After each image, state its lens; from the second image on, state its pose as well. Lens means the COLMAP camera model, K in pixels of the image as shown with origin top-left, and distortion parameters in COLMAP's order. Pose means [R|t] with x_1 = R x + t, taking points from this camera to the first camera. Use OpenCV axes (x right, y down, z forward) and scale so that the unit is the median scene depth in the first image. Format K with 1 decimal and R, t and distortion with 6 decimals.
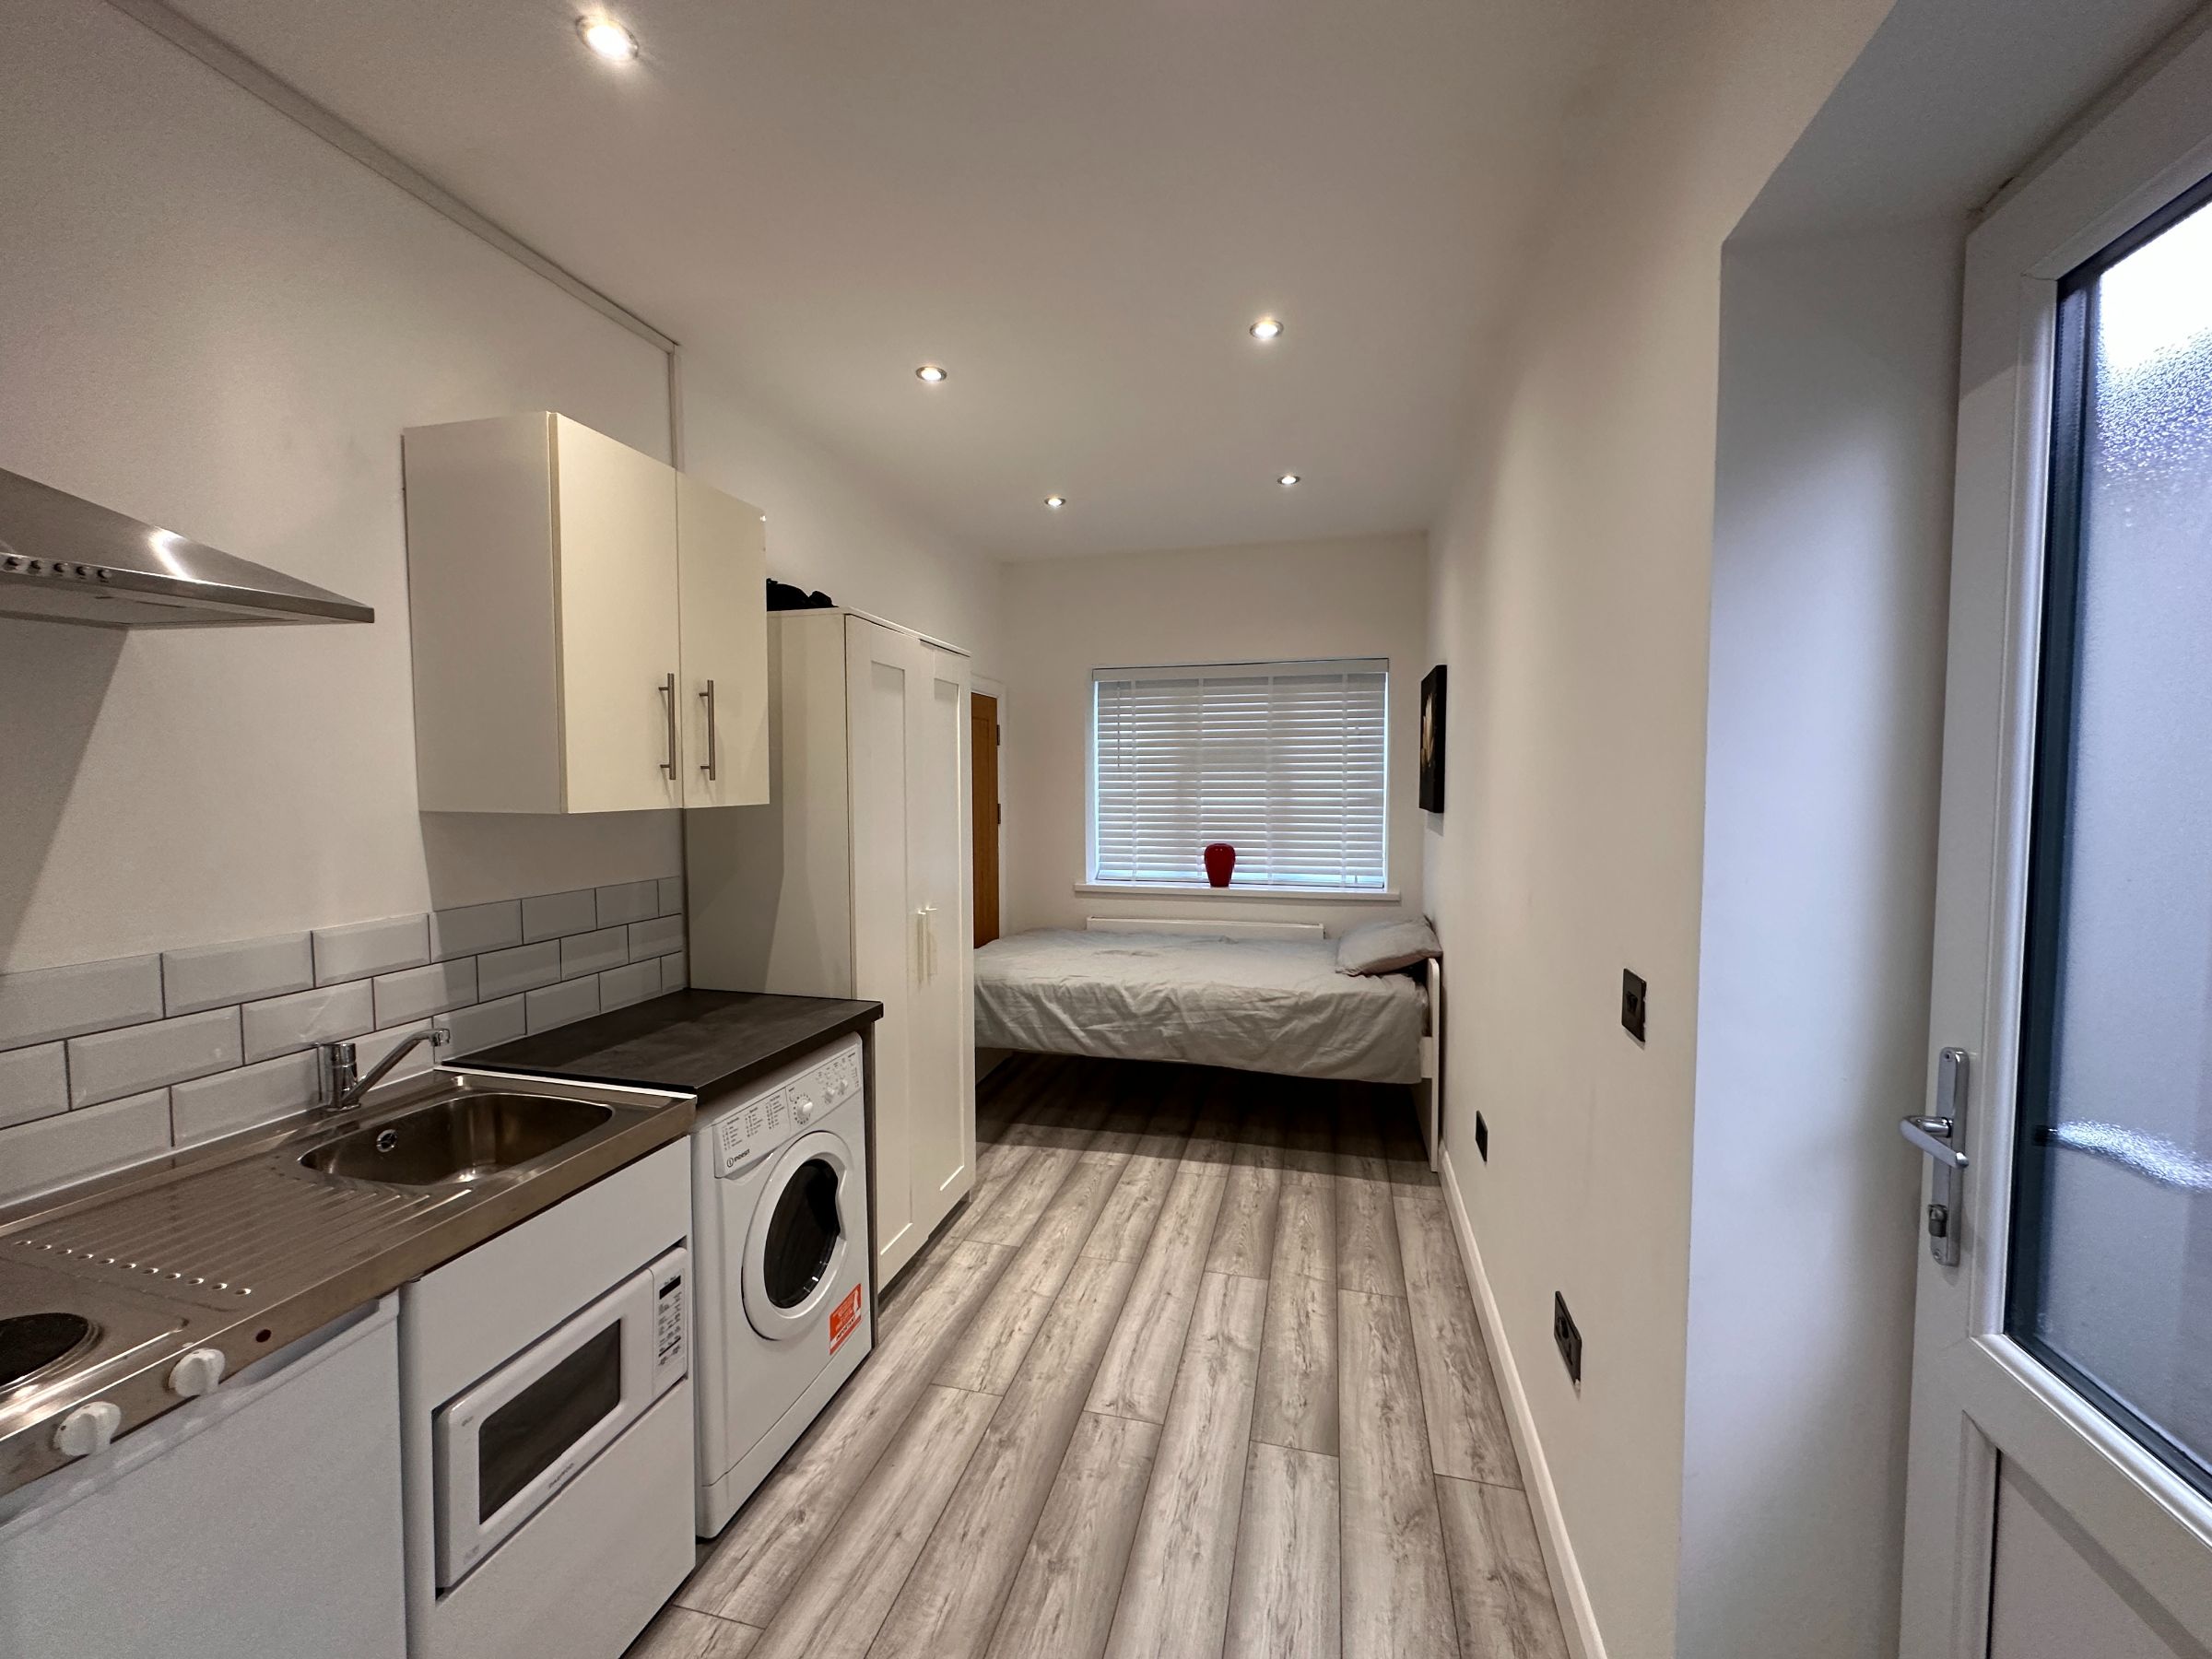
lens RADIAL K [[878.0, 0, 1106.0], [0, 878.0, 829.5], [0, 0, 1]] dist [-0.000481, 0.000145]
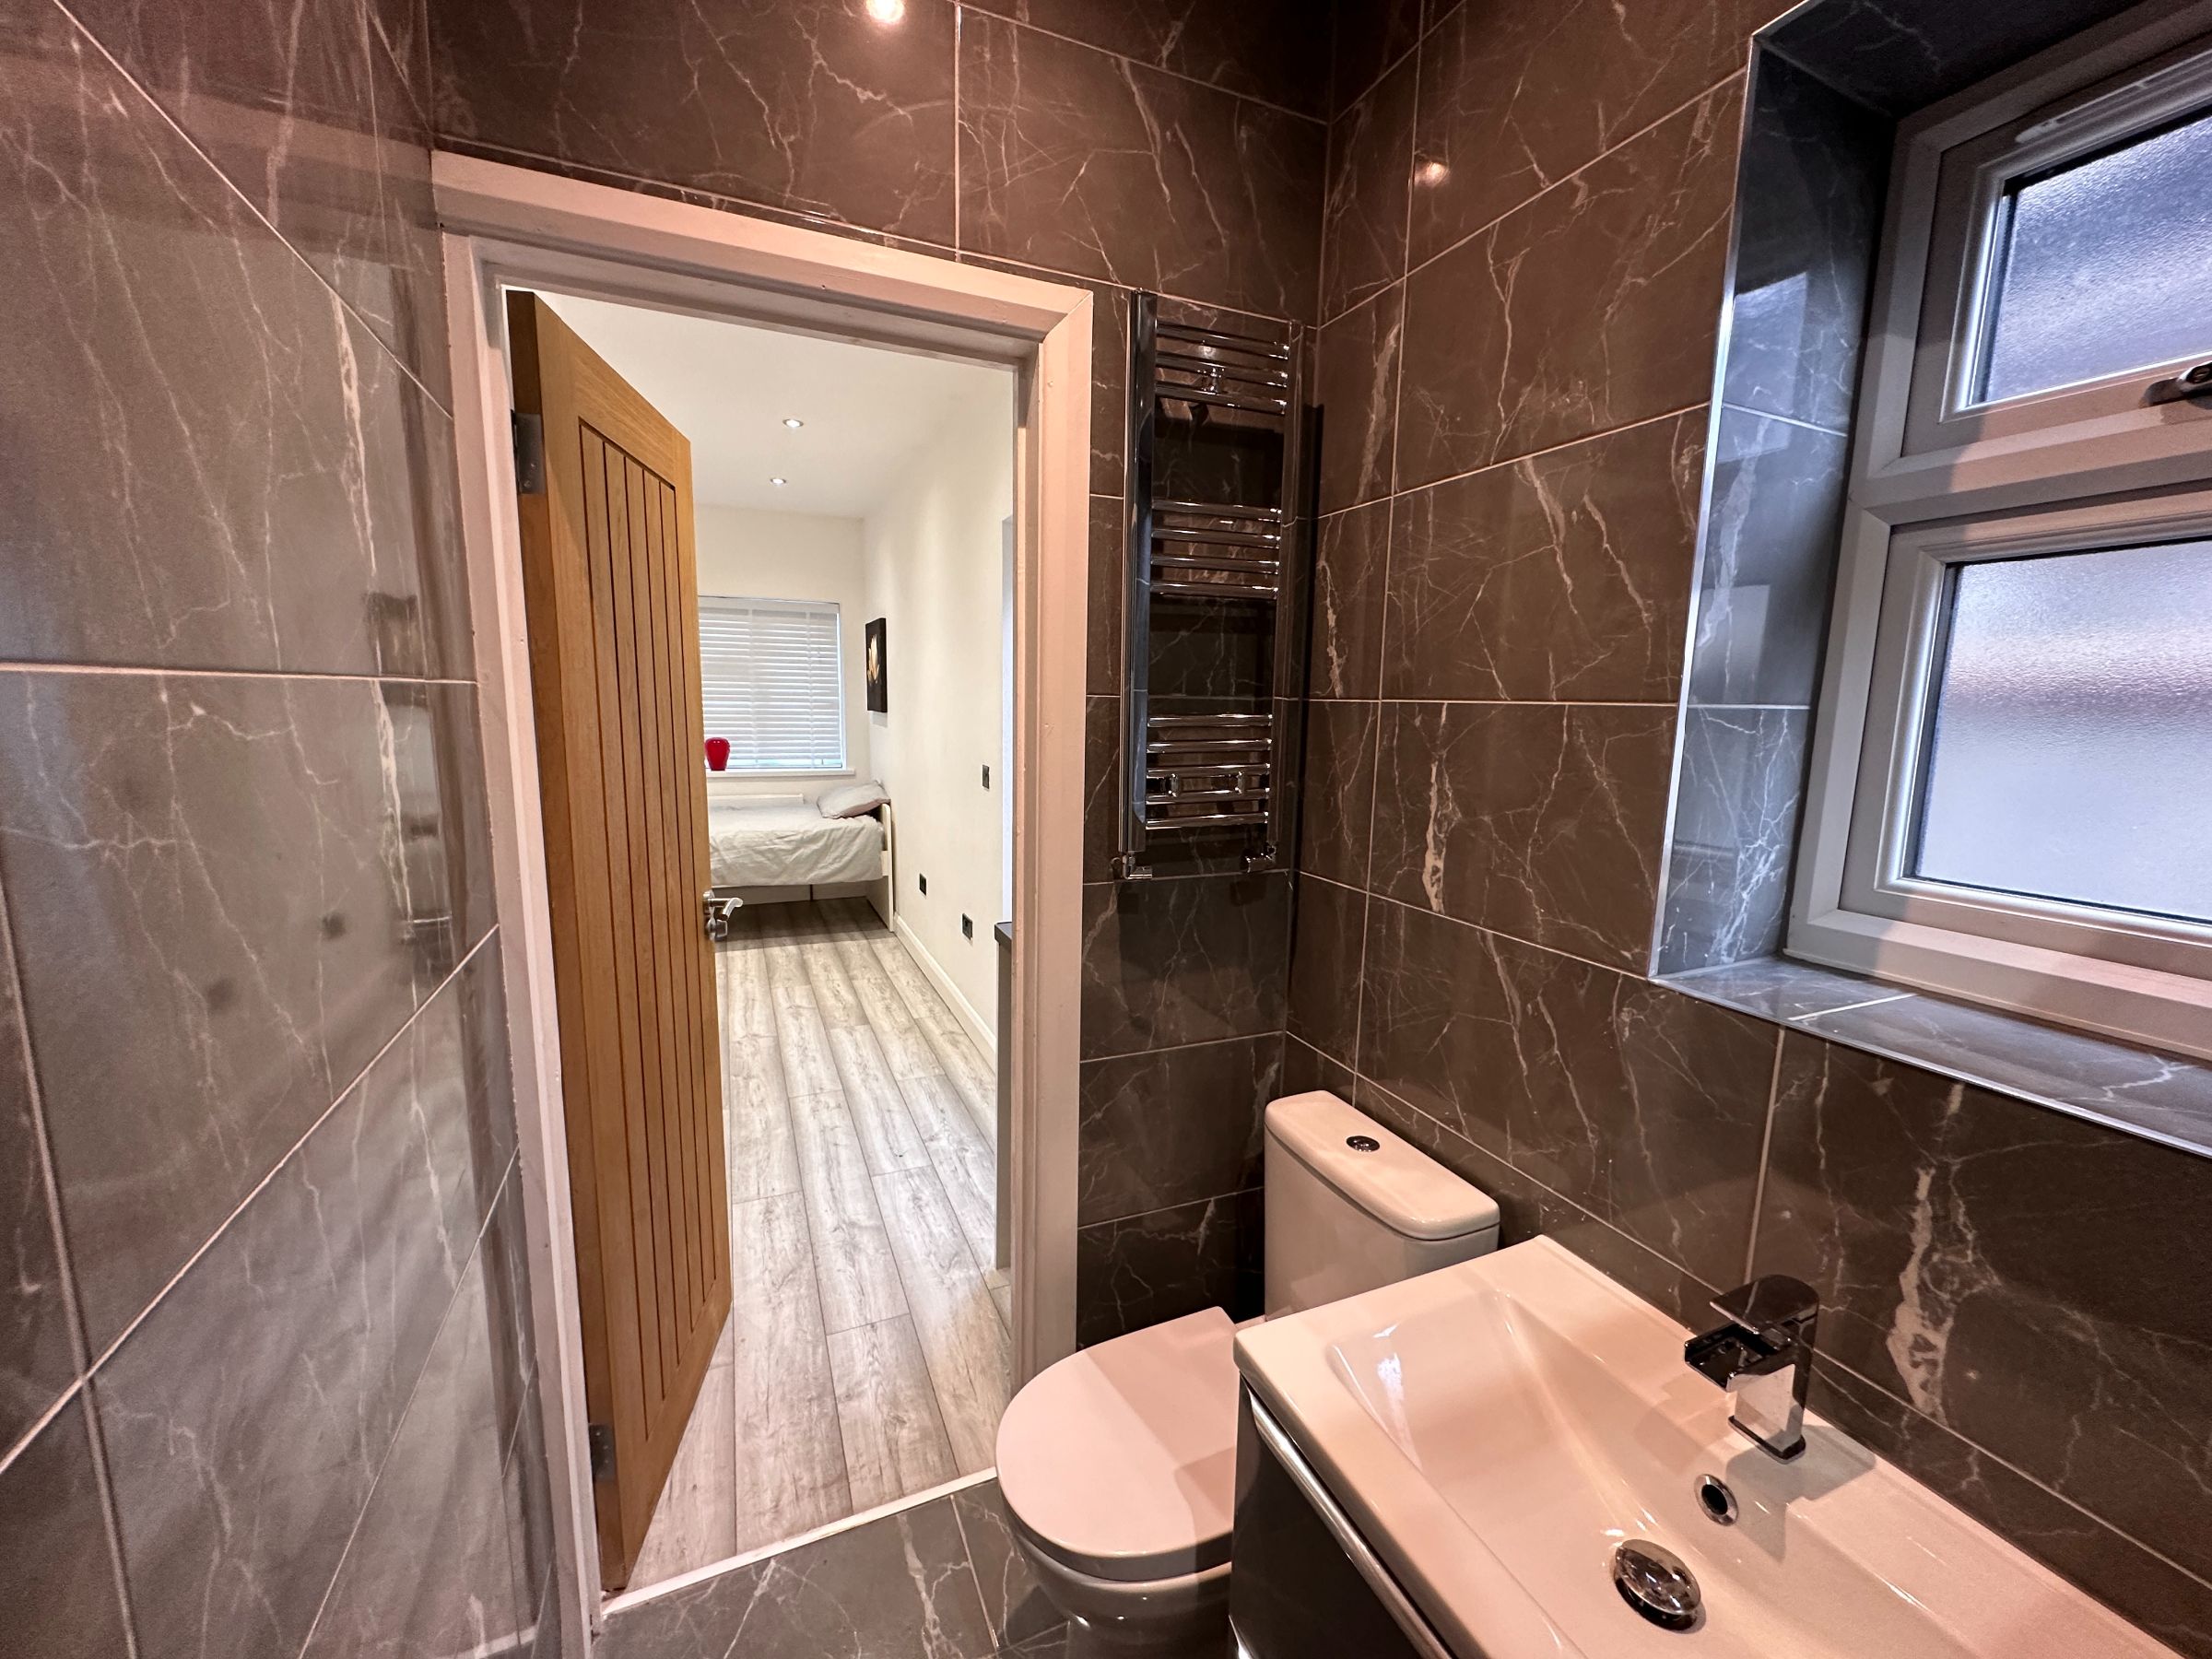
lens RADIAL K [[878.0, 0, 1106.0], [0, 878.0, 829.5], [0, 0, 1]] dist [-0.000481, 0.000145]
pose [[0.790471, -0.074250, 0.607982, -0.412659], [0.012893, 0.994422, 0.104682, 0.043917], [-0.612363, -0.074910, 0.787020, -0.739873]]
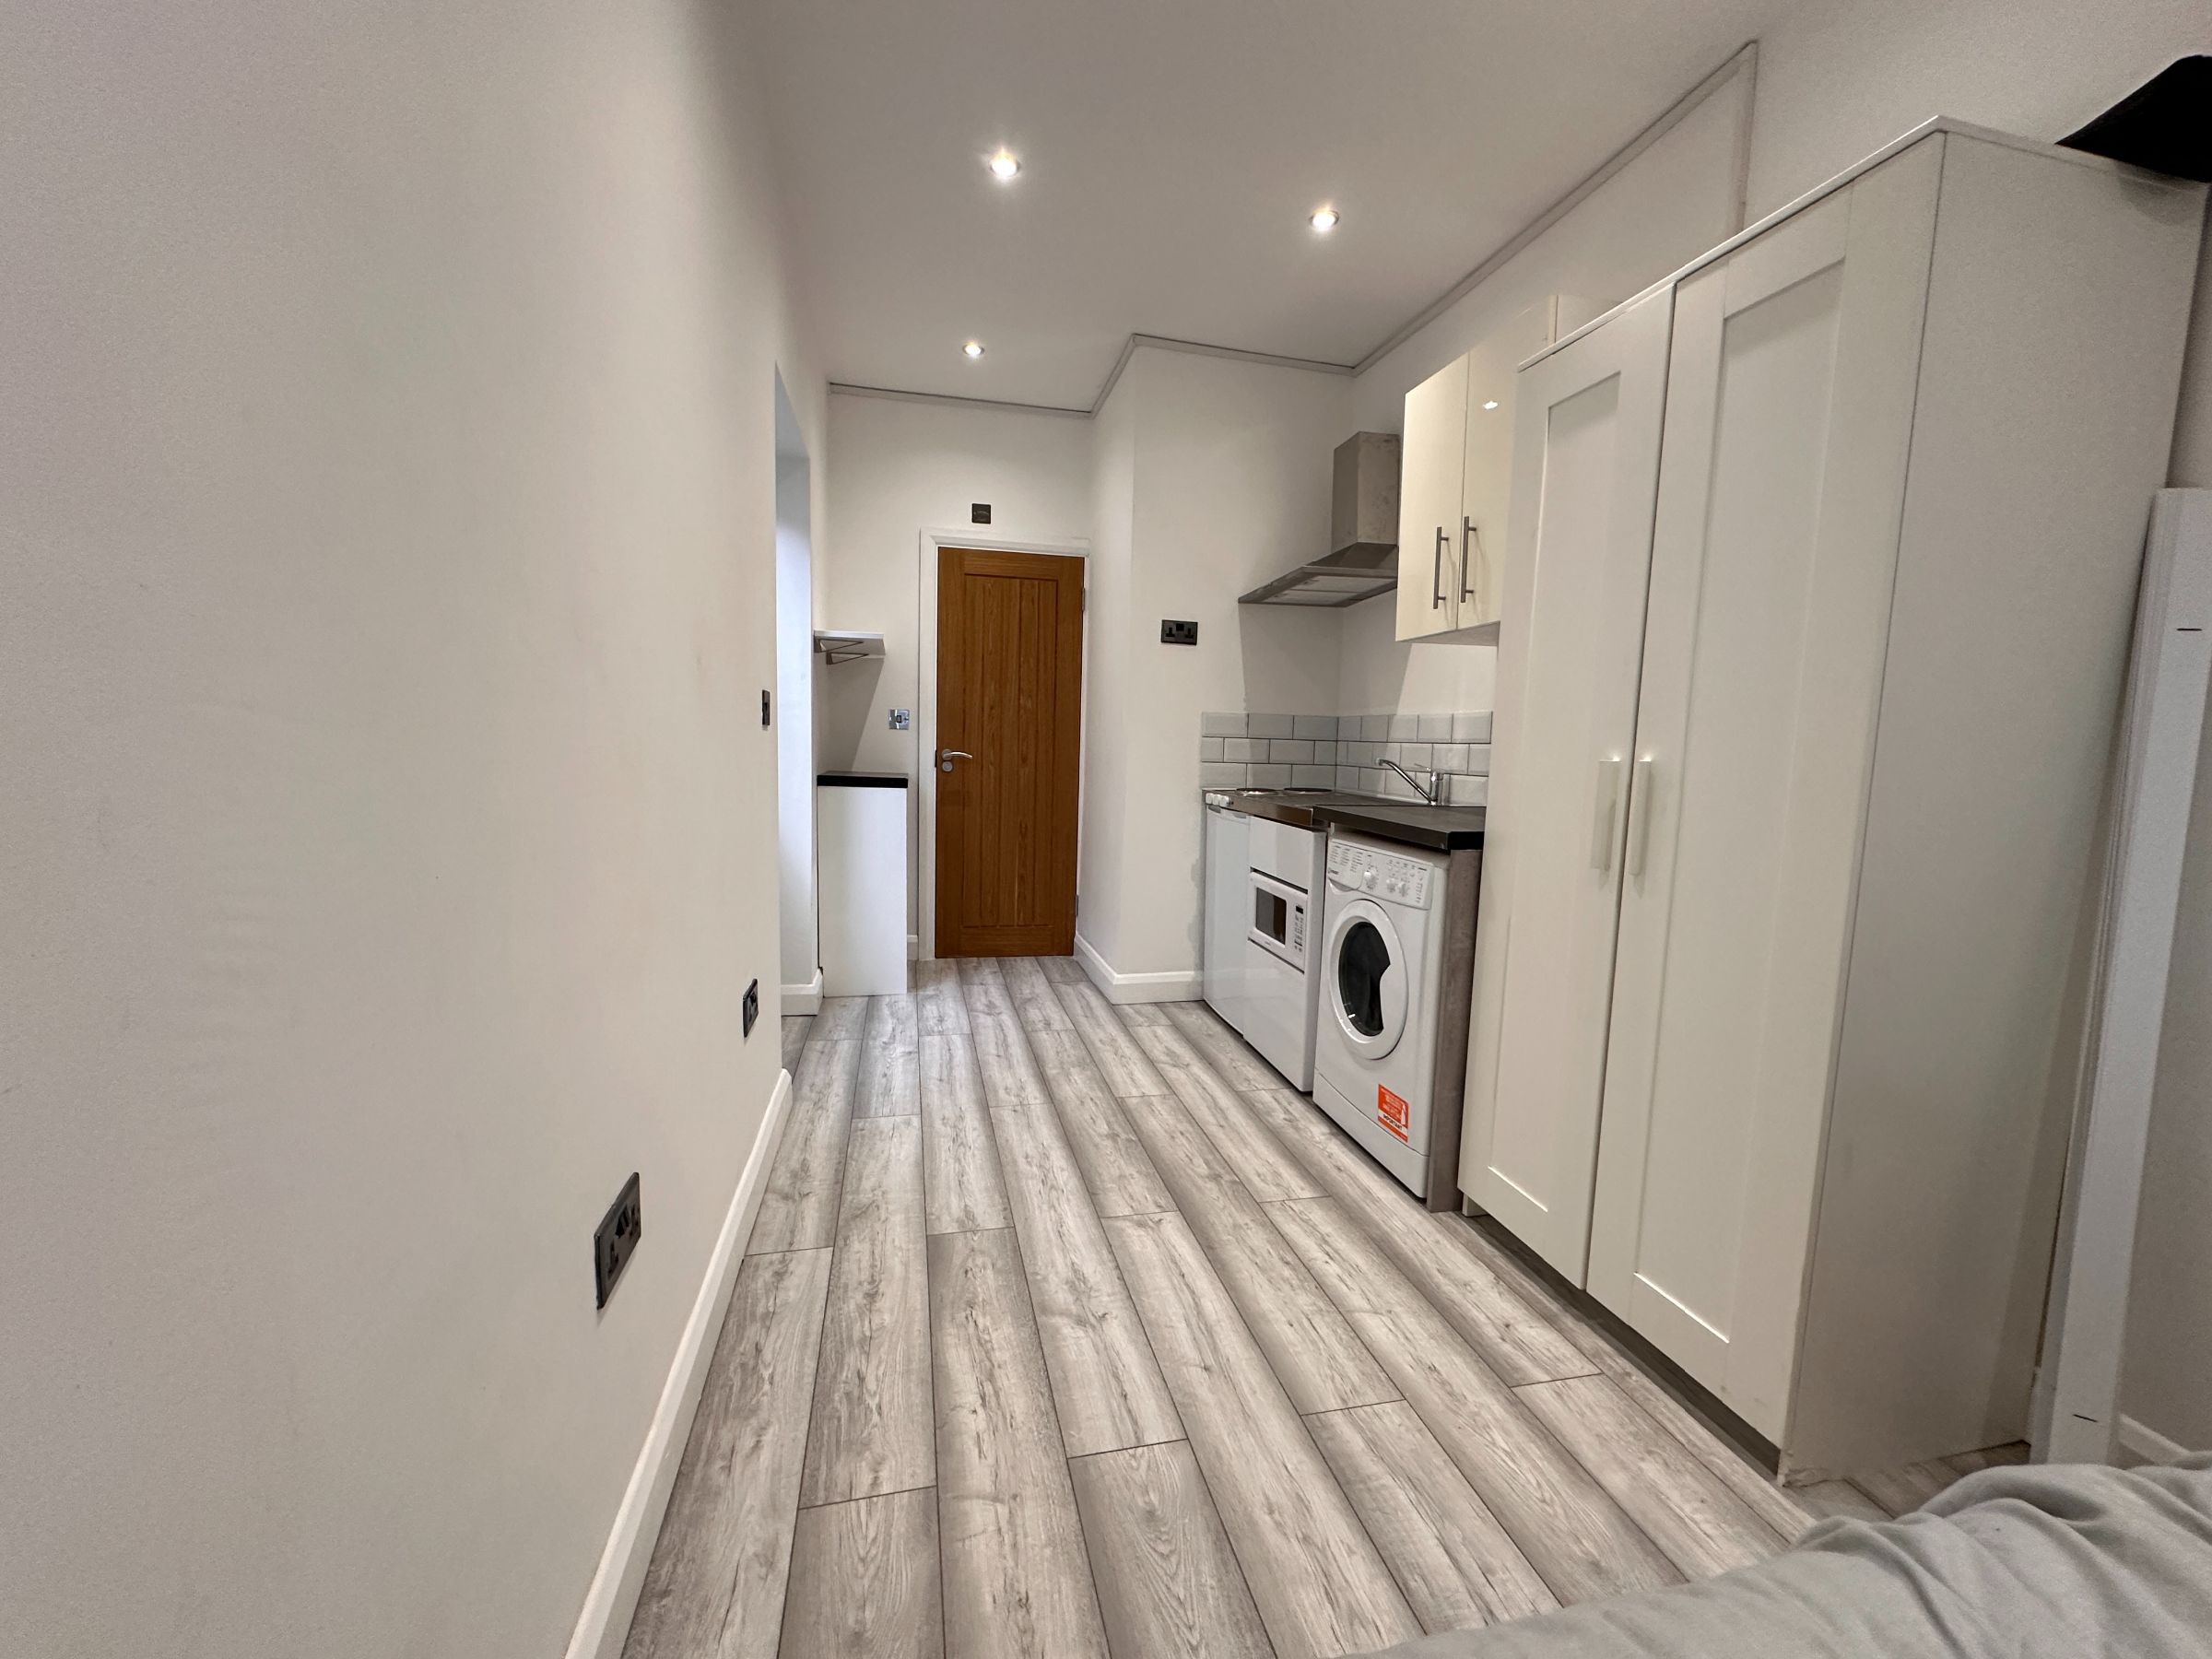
lens RADIAL K [[878.0, 0, 1106.0], [0, 878.0, 829.5], [0, 0, 1]] dist [-0.000481, 0.000145]
pose [[-0.889281, 0.023606, -0.456752, 0.427565], [-0.050131, 0.987619, 0.148646, 0.076670], [0.454606, 0.155086, -0.877087, 1.532473]]
